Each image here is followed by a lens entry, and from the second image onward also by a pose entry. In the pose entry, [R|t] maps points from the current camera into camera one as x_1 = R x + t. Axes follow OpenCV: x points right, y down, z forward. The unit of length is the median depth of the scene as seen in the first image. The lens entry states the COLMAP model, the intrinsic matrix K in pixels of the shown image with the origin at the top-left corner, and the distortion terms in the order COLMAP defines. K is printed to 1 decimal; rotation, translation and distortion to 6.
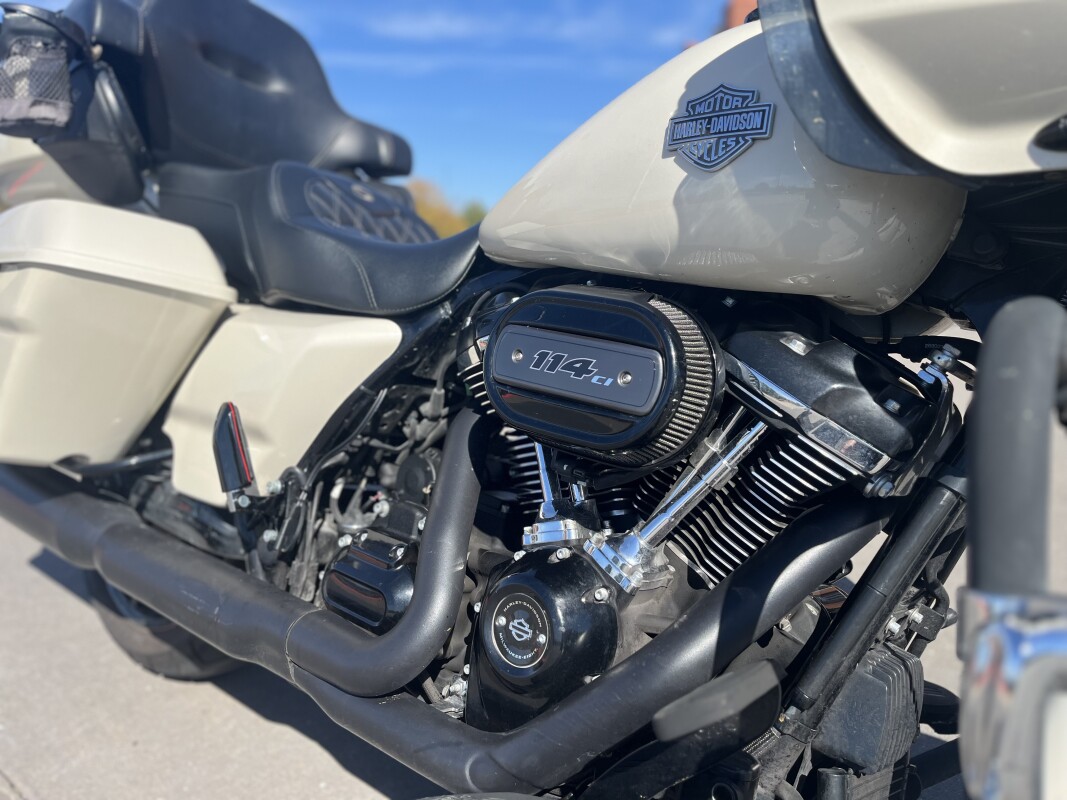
lens RADIAL K [[808.4, 0, 538.2], [0, 808.4, 403.6], [0, 0, 1]] dist [0.027951, -0.033058]
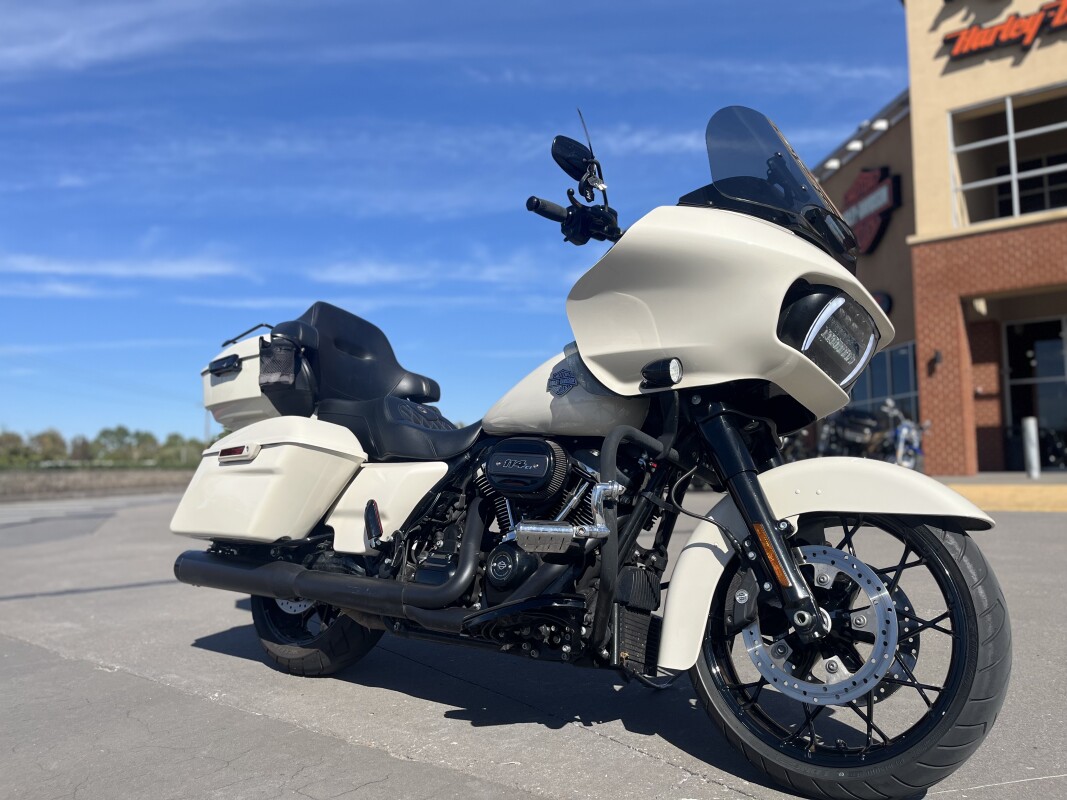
lens RADIAL K [[808.4, 0, 526.6], [0, 808.4, 393.7], [0, 0, 1]] dist [0.027951, -0.033058]
pose [[0.999469, -0.030793, 0.010677, 0.034706], [0.032541, 0.961004, -0.274612, 0.341449], [-0.001805, 0.274813, 0.961496, -1.228857]]
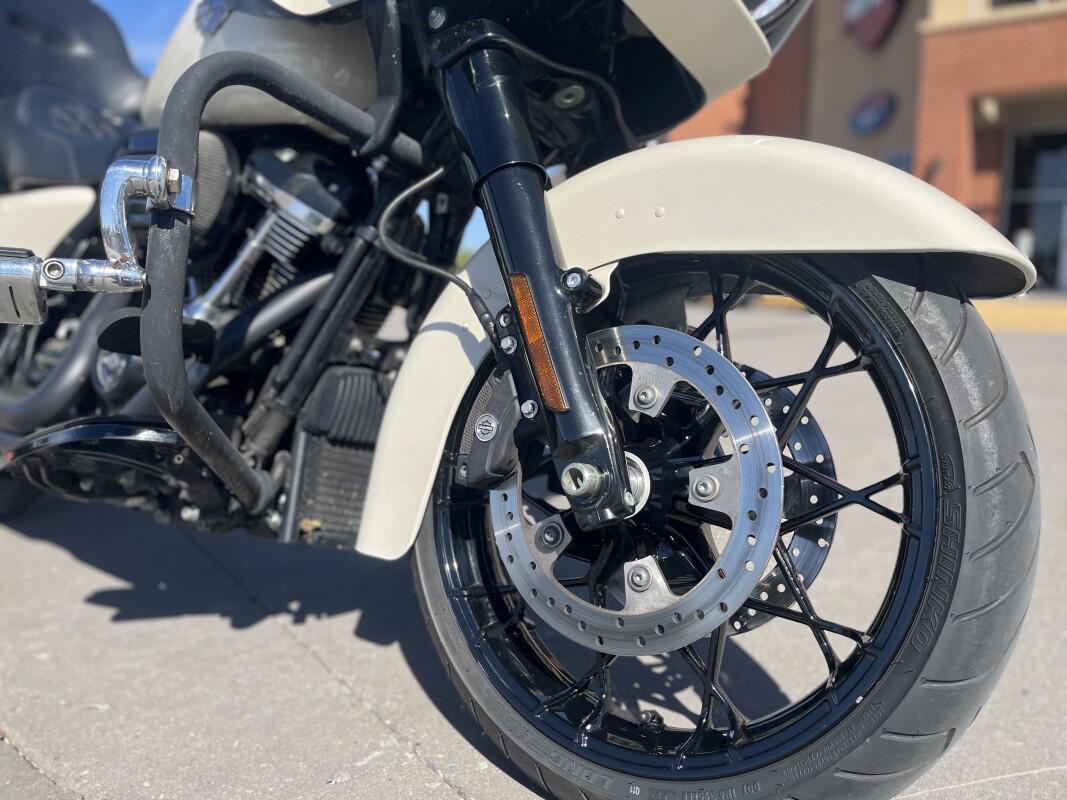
lens RADIAL K [[808.4, 0, 530.8], [0, 808.4, 406.4], [0, 0, 1]] dist [0.027951, -0.033058]
pose [[0.999366, -0.005804, 0.035116, 0.488449], [0.007254, 0.999119, -0.041328, 0.311480], [-0.034845, 0.041557, 0.998528, -0.335256]]
